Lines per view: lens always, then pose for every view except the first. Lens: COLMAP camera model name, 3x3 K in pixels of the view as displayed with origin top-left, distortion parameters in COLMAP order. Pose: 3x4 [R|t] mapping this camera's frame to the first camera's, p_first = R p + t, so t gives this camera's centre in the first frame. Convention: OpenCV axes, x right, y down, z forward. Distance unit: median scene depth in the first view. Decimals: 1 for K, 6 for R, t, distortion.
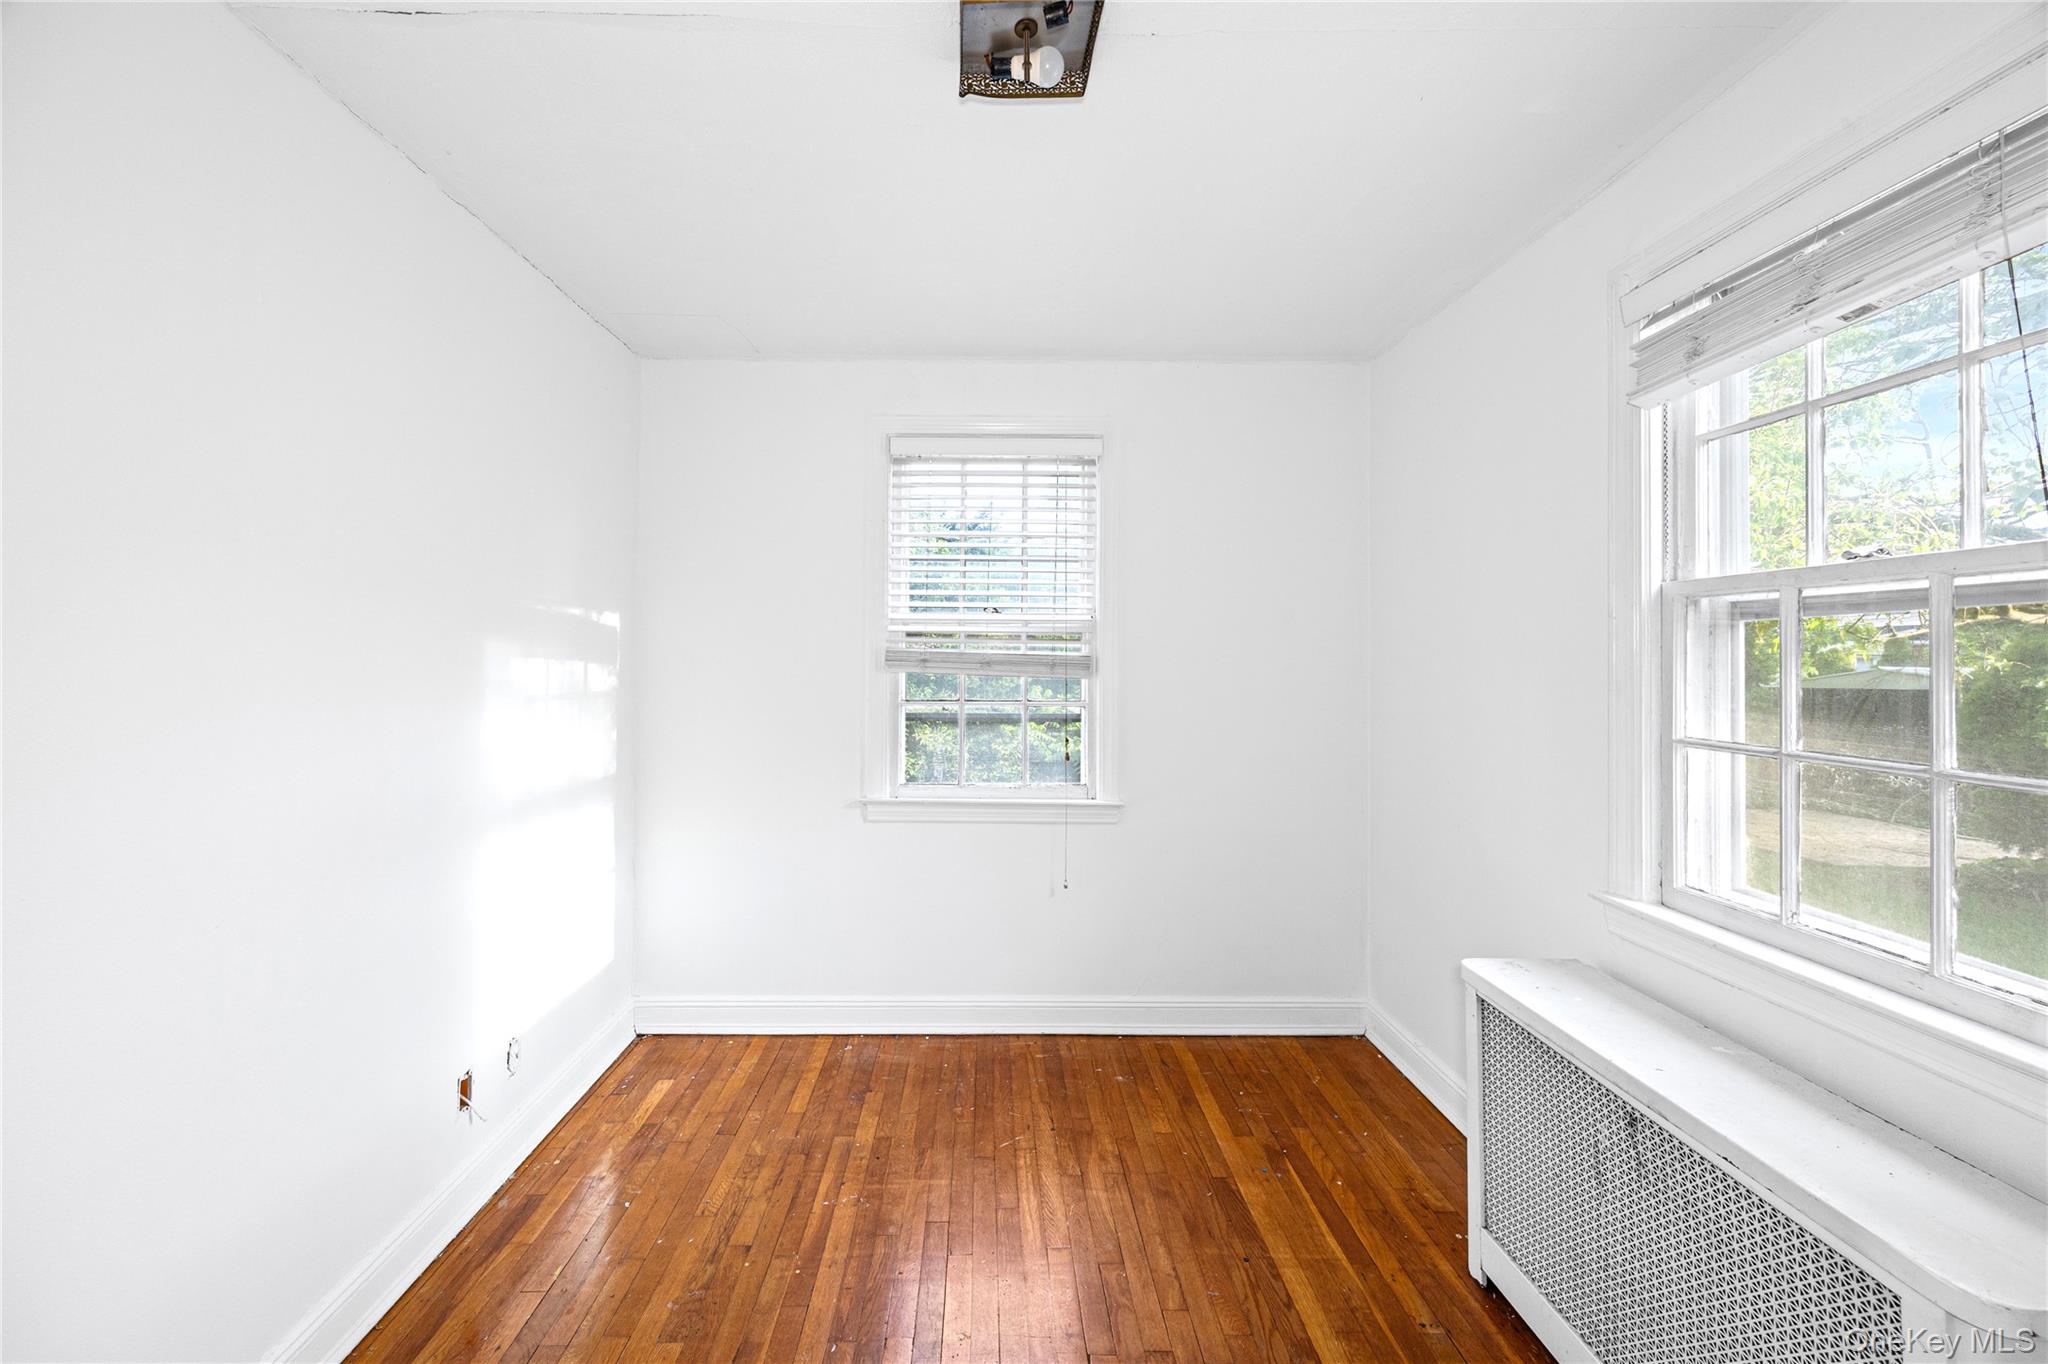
lens RADIAL K [[829.8, 0, 1021.9], [0, 829.8, 667.8], [0, 0, 1]] dist [0.000830, 0.000043]
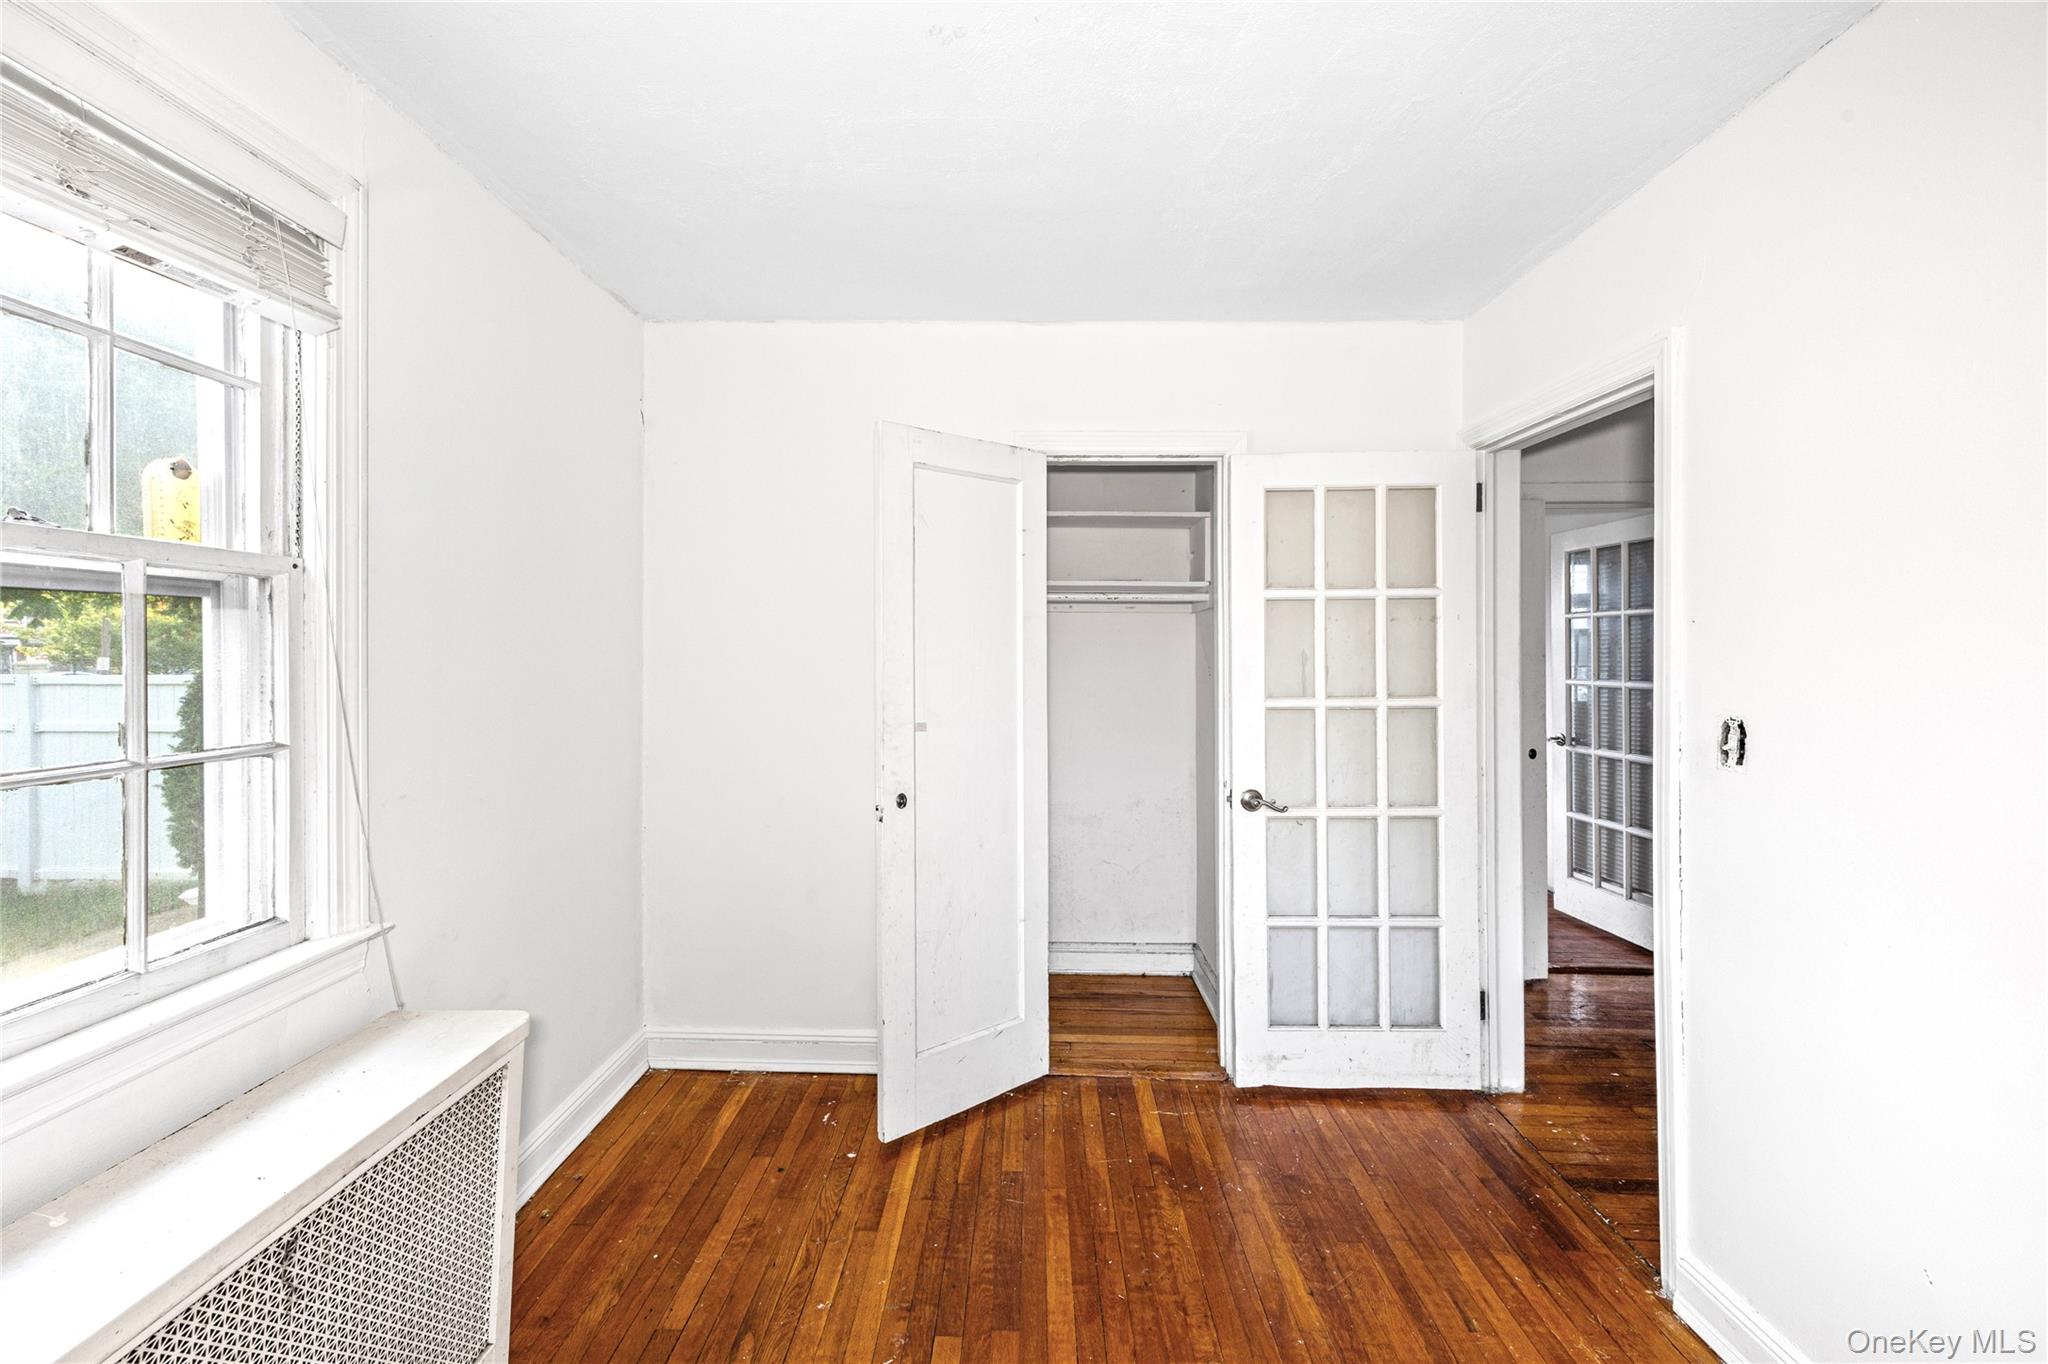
lens RADIAL K [[829.8, 0, 1021.9], [0, 829.8, 667.8], [0, 0, 1]] dist [0.000830, 0.000043]
pose [[-0.998642, -0.001016, 0.052082, 0.019573], [0.000545, 0.999551, 0.029953, -0.014065], [-0.052089, 0.029941, -0.998194, 1.741825]]
